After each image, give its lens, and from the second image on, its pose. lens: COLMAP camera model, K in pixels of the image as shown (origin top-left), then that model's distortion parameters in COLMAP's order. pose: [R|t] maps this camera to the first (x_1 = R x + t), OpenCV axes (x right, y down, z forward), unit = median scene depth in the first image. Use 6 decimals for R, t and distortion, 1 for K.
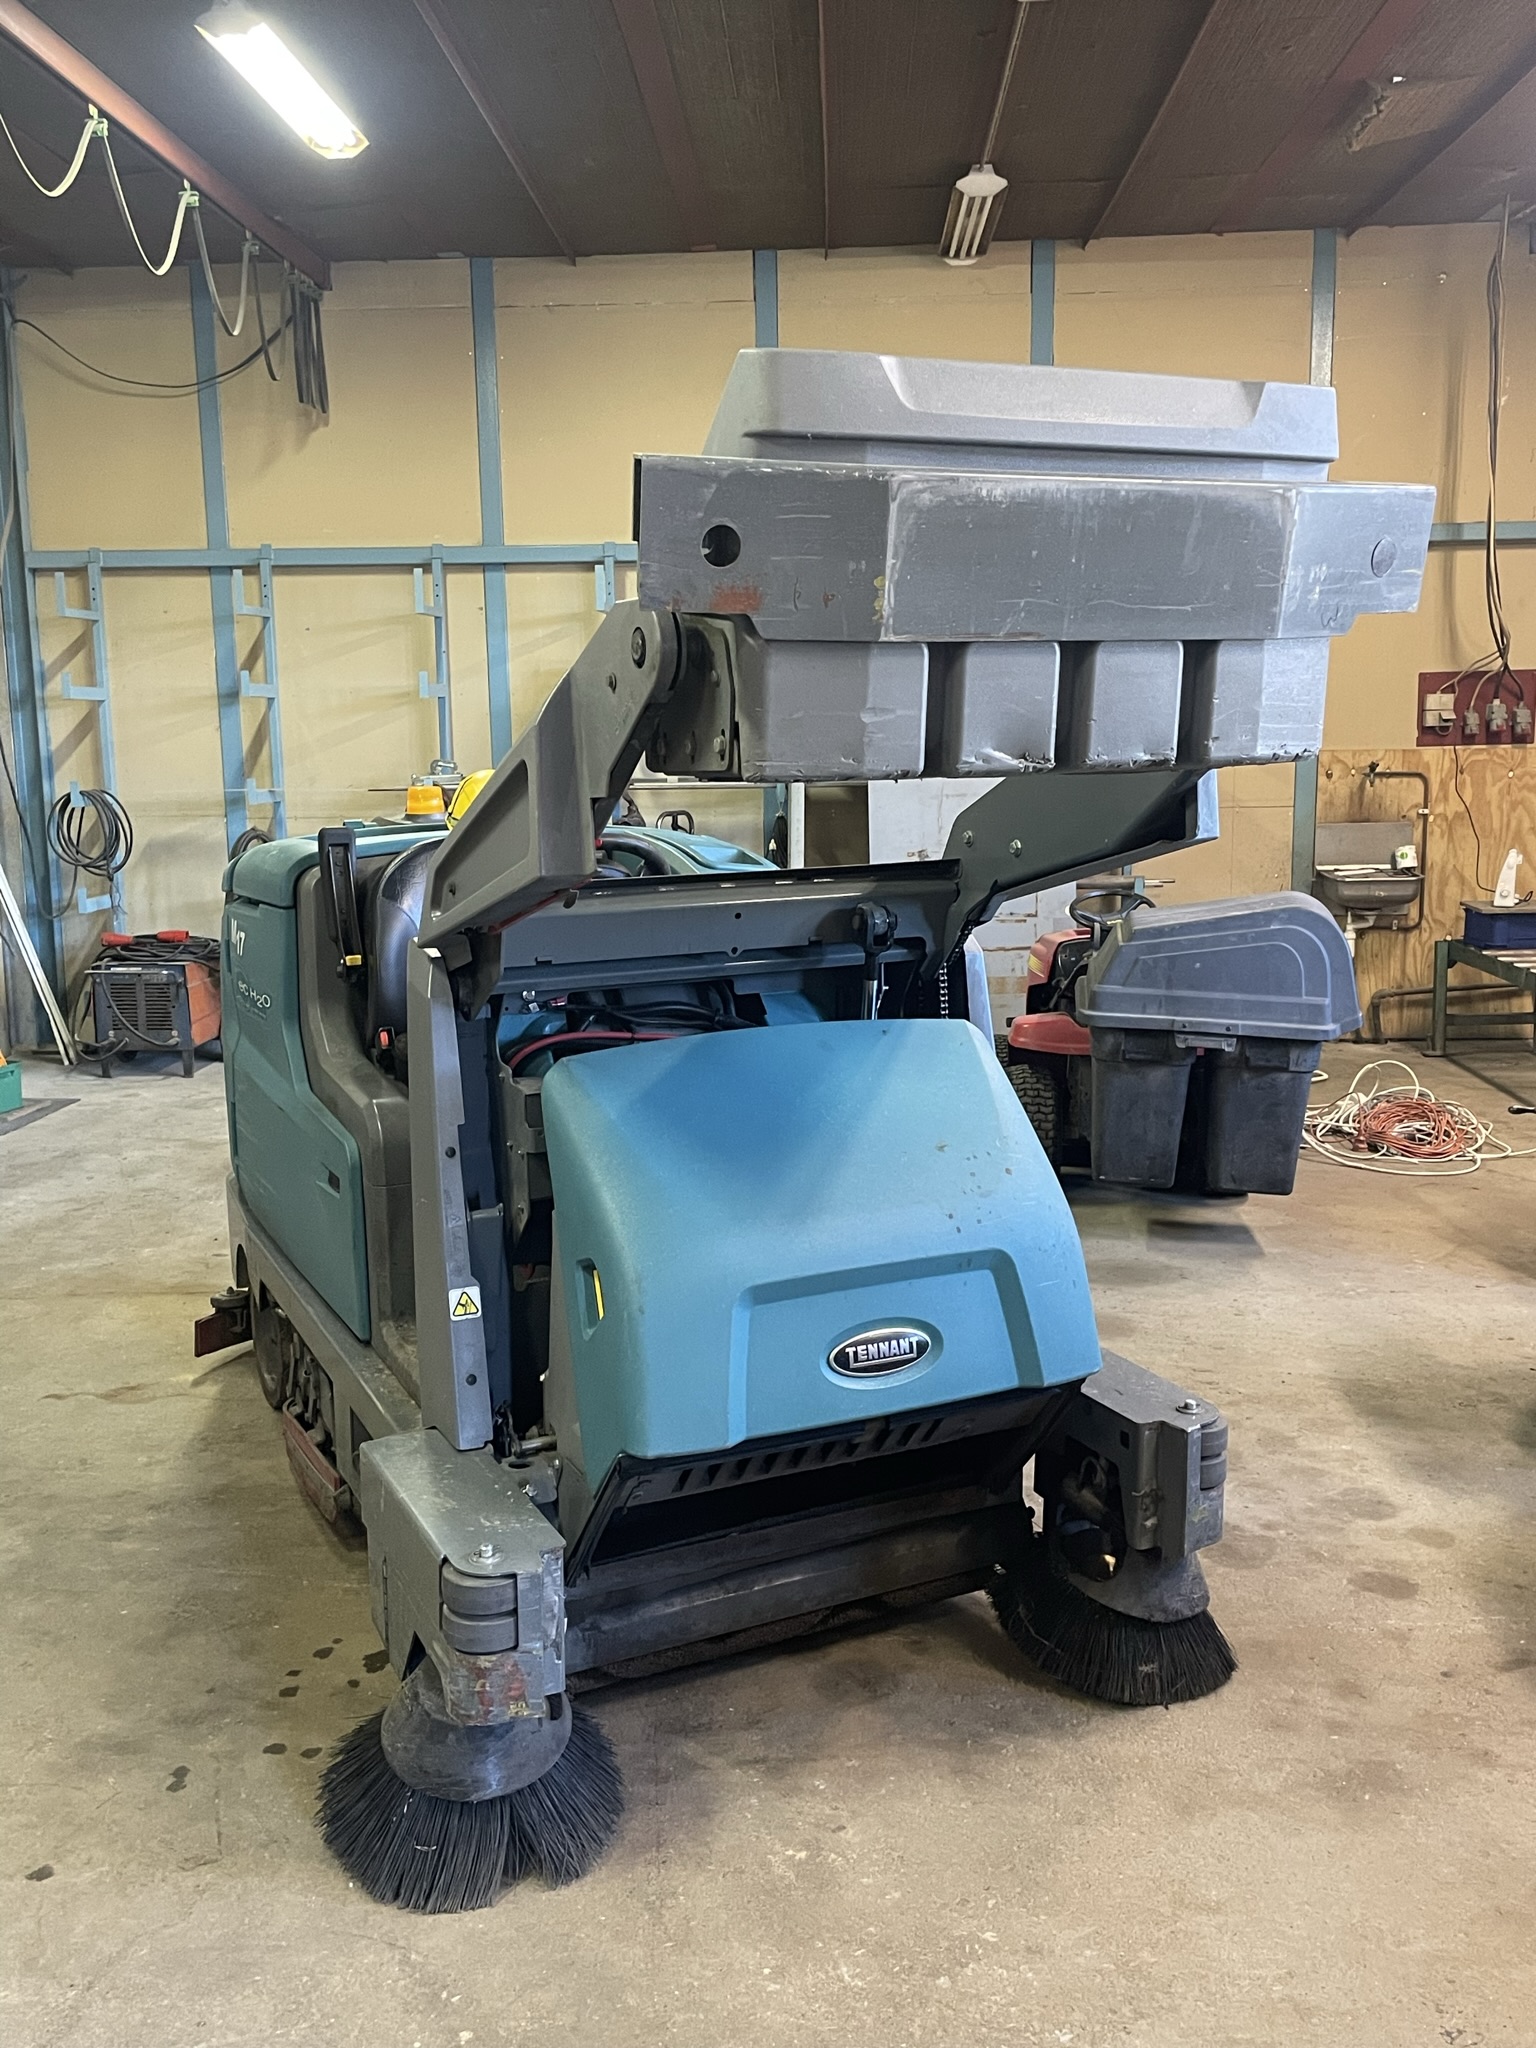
lens RADIAL K [[1880.5, 0, 778.3], [0, 1880.5, 990.5], [0, 0, 1]] dist [0.046532, 0.000000]
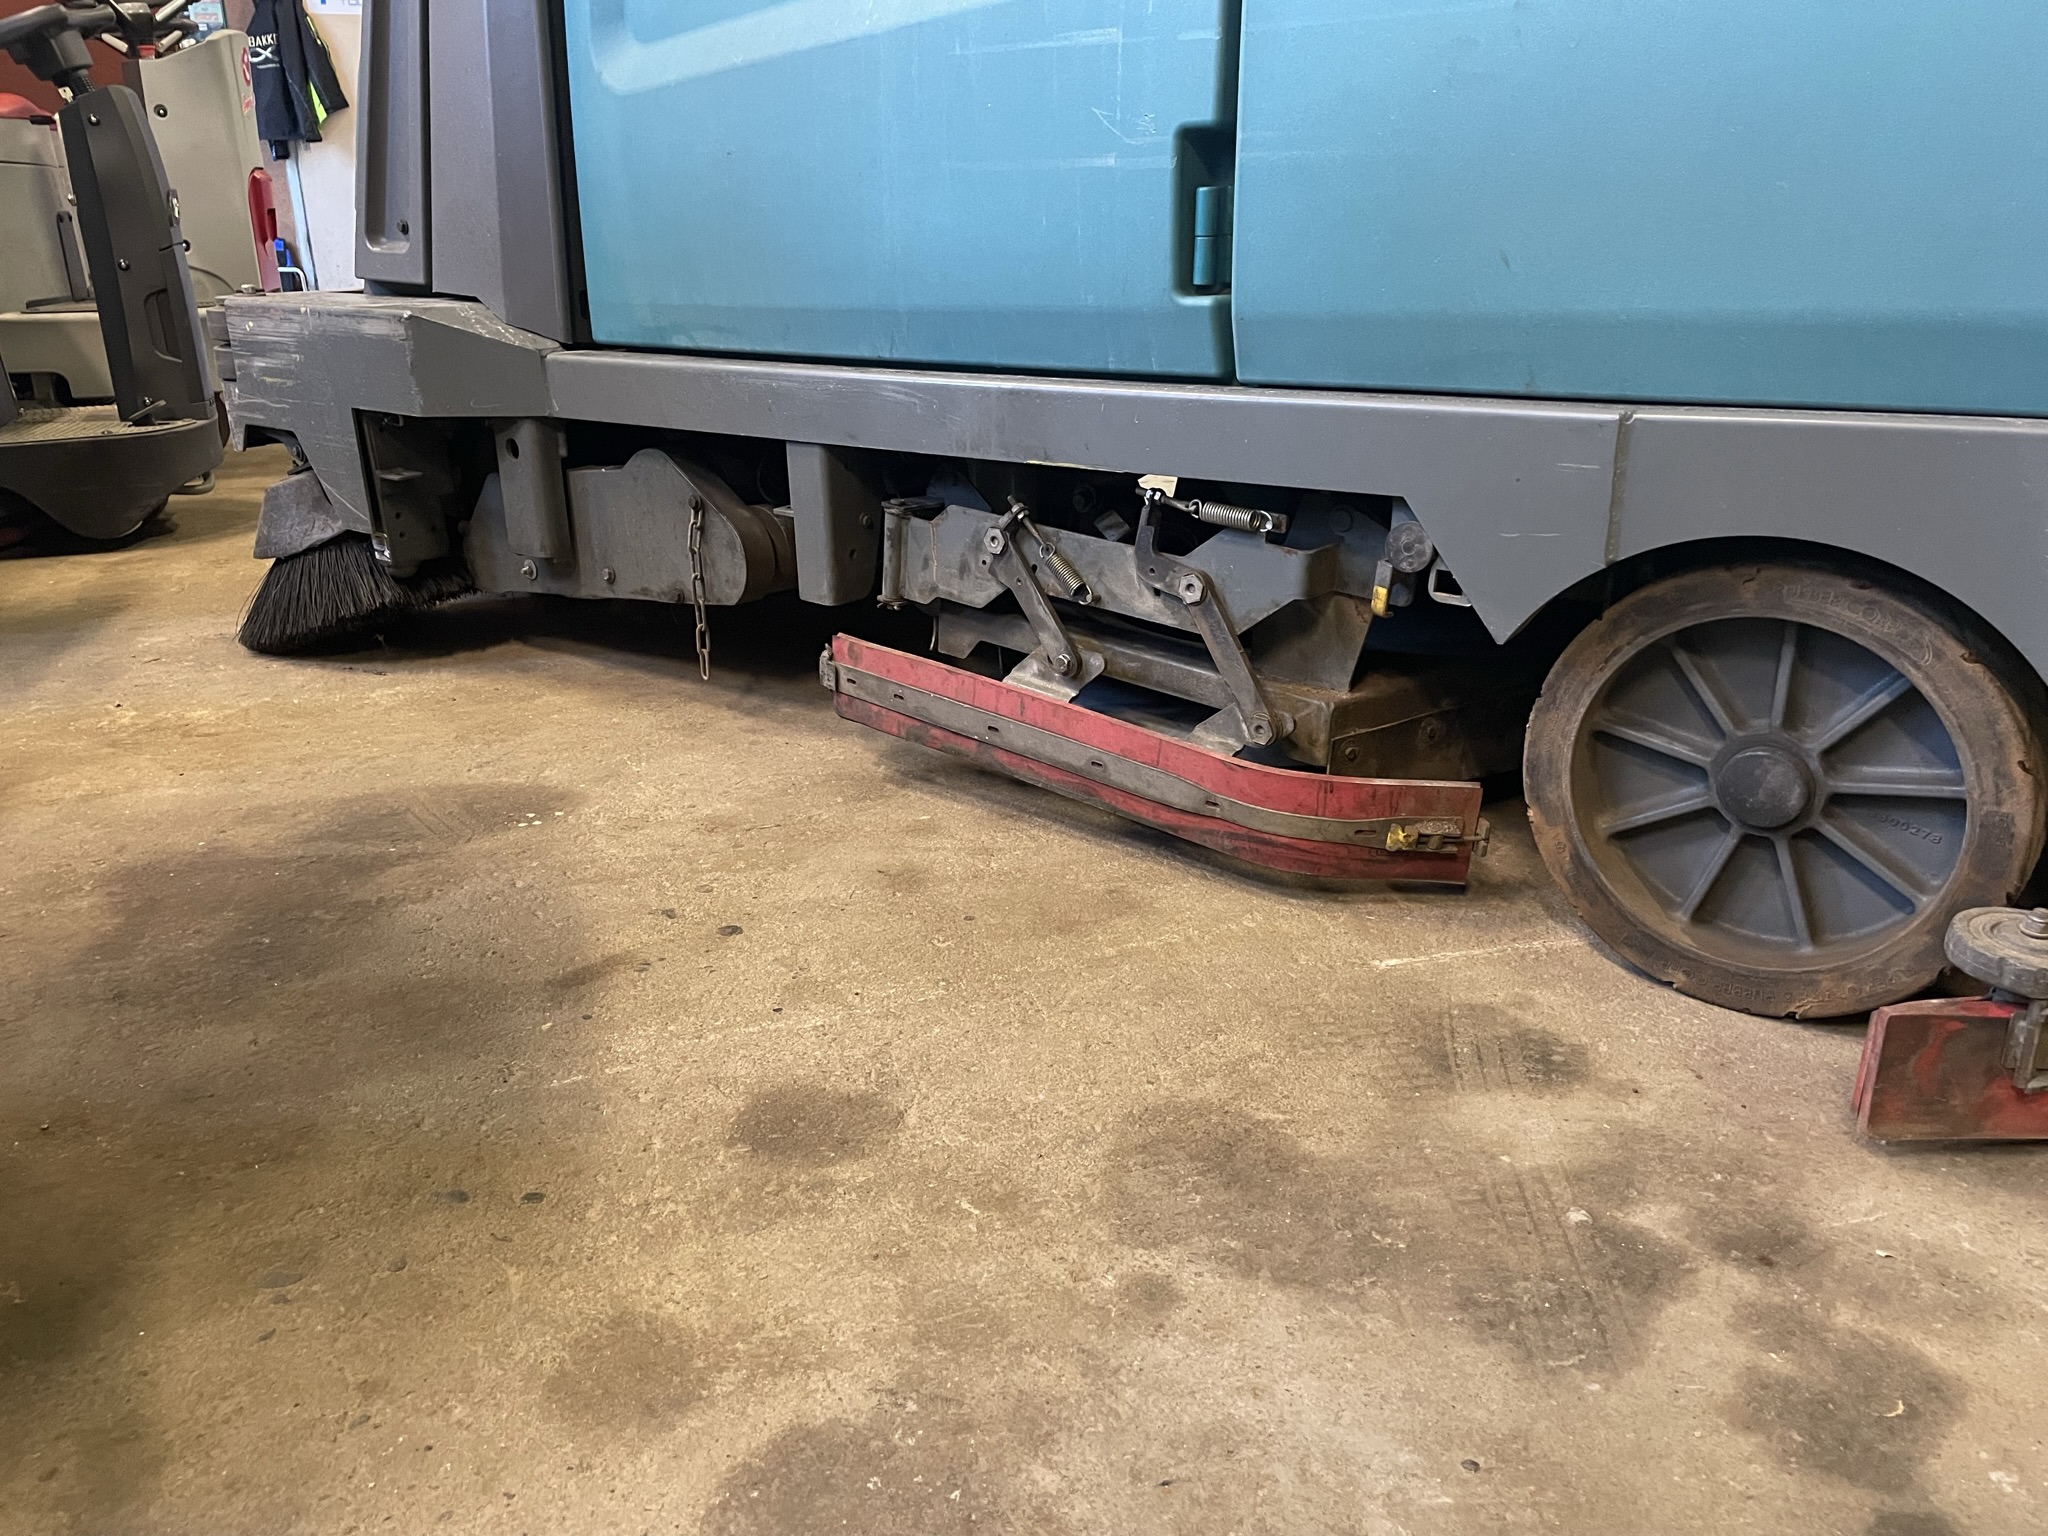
lens RADIAL K [[1536.0, 0, 1019.7], [0, 1536.0, 751.6], [0, 0, 1]] dist [0.084525, -0.106793]
pose [[-0.935638, 0.153823, -0.317678, 0.233046], [-0.016277, 0.880278, 0.474179, 0.060630], [0.352585, 0.448831, -0.821118, 0.784225]]
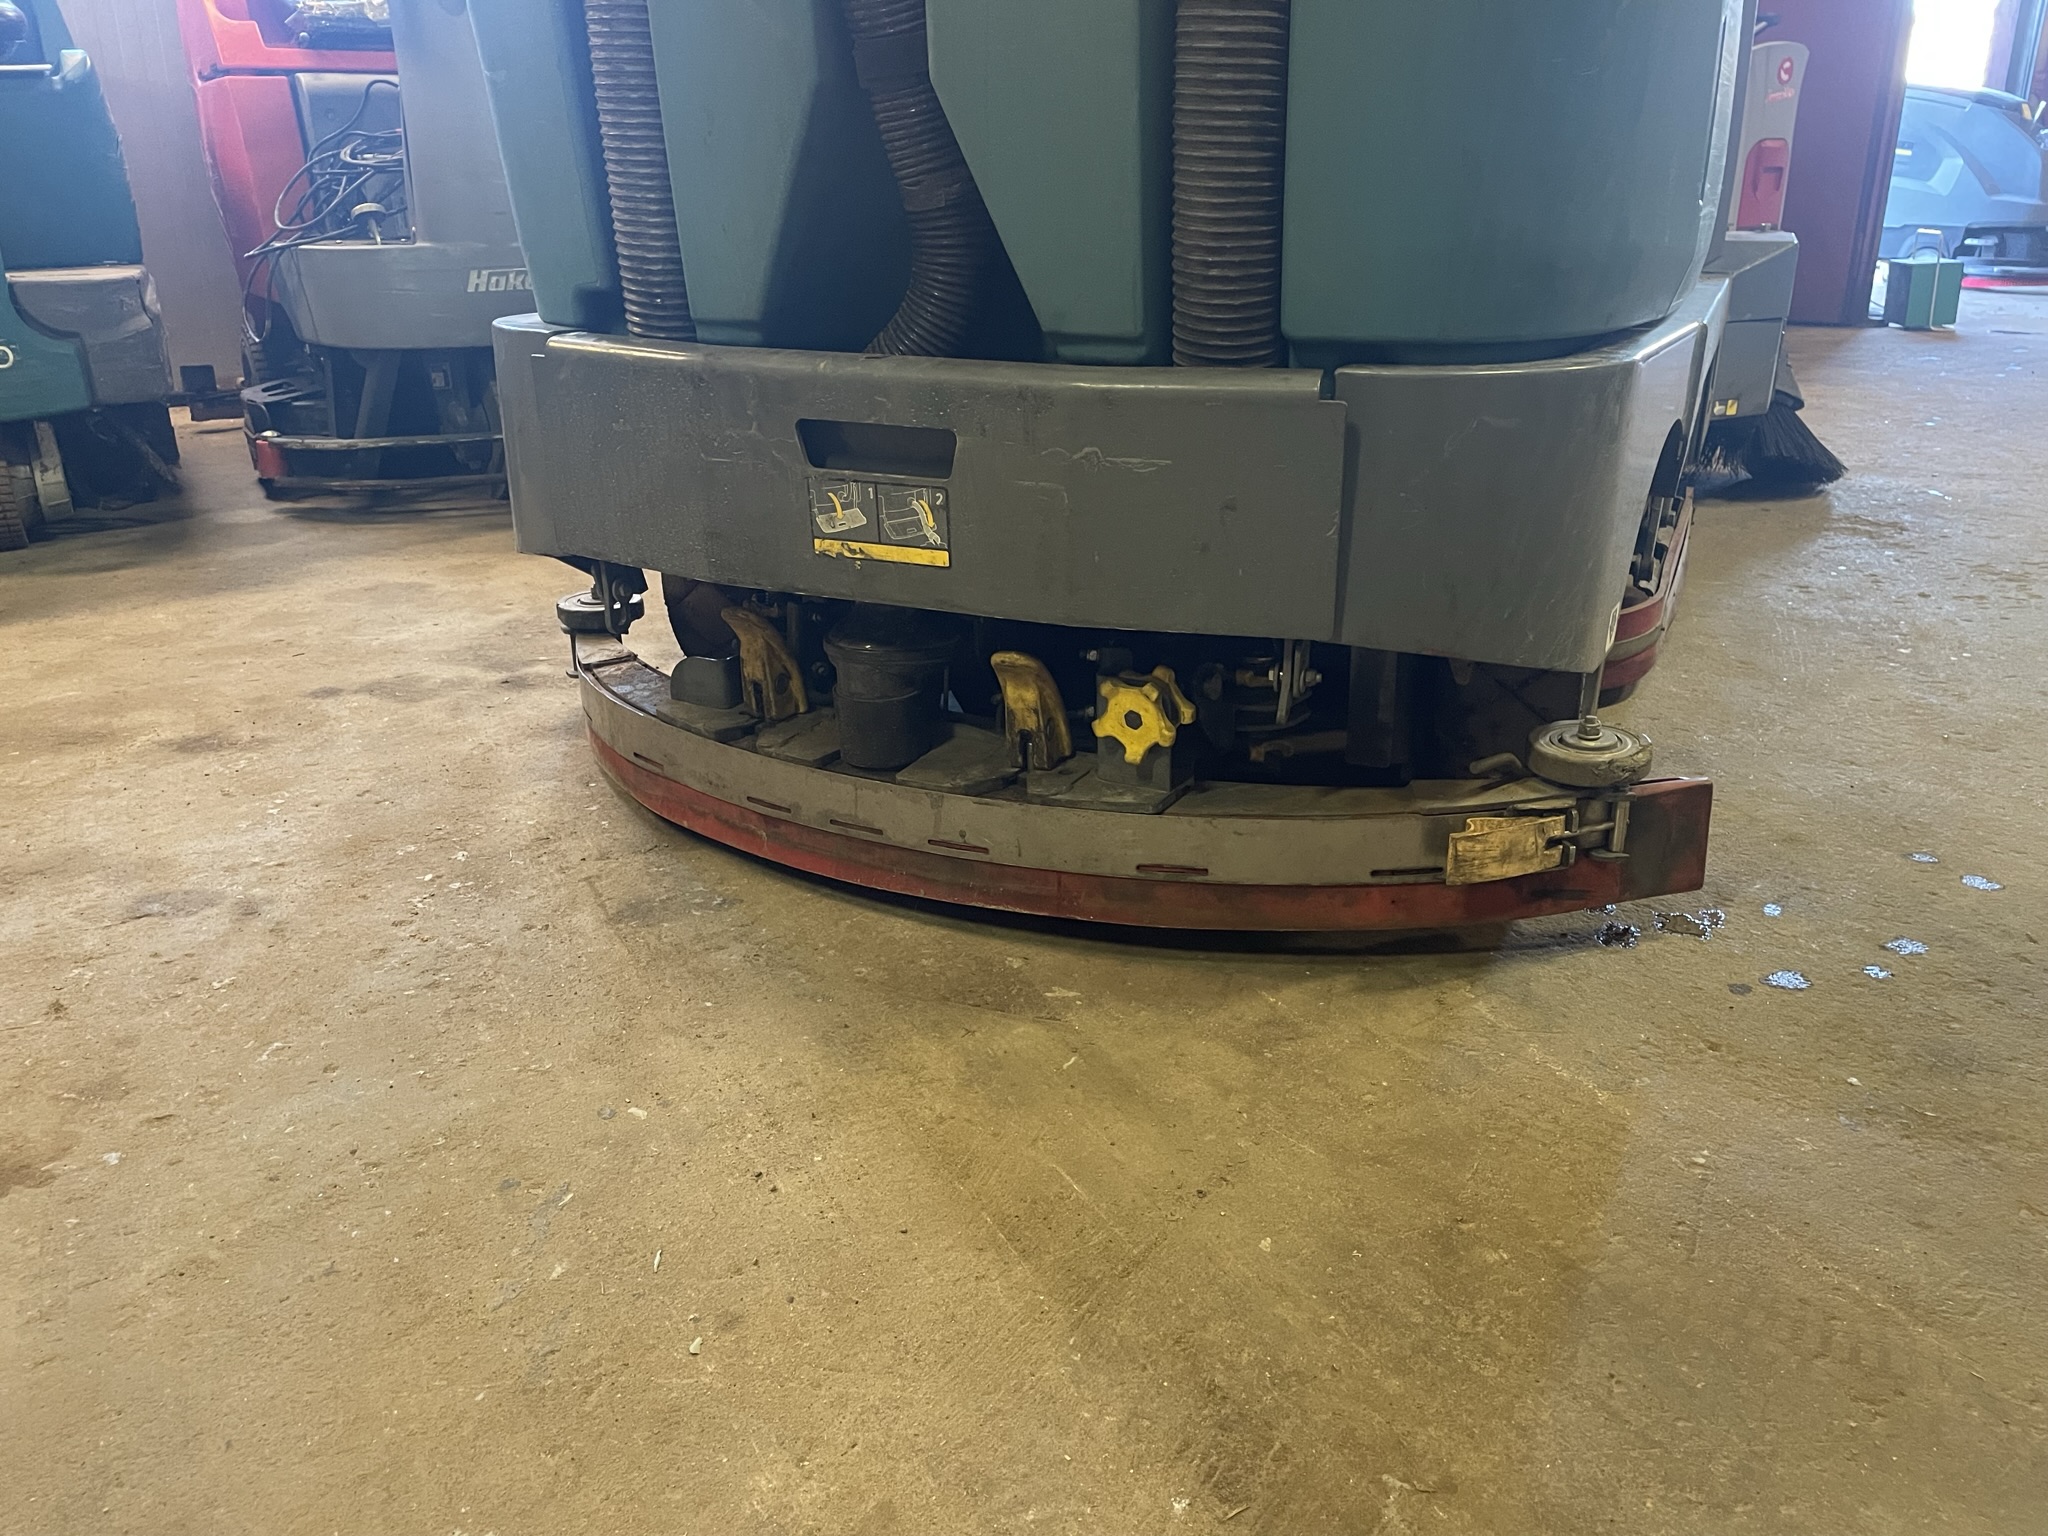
lens RADIAL K [[1536.0, 0, 1046.9], [0, 1536.0, 768.2], [0, 0, 1]] dist [0.084525, -0.106793]
pose [[-0.591784, -0.256649, 0.764149, -0.241650], [0.136514, 0.902361, 0.408790, 0.078755], [-0.794453, 0.346232, -0.498966, 0.783435]]
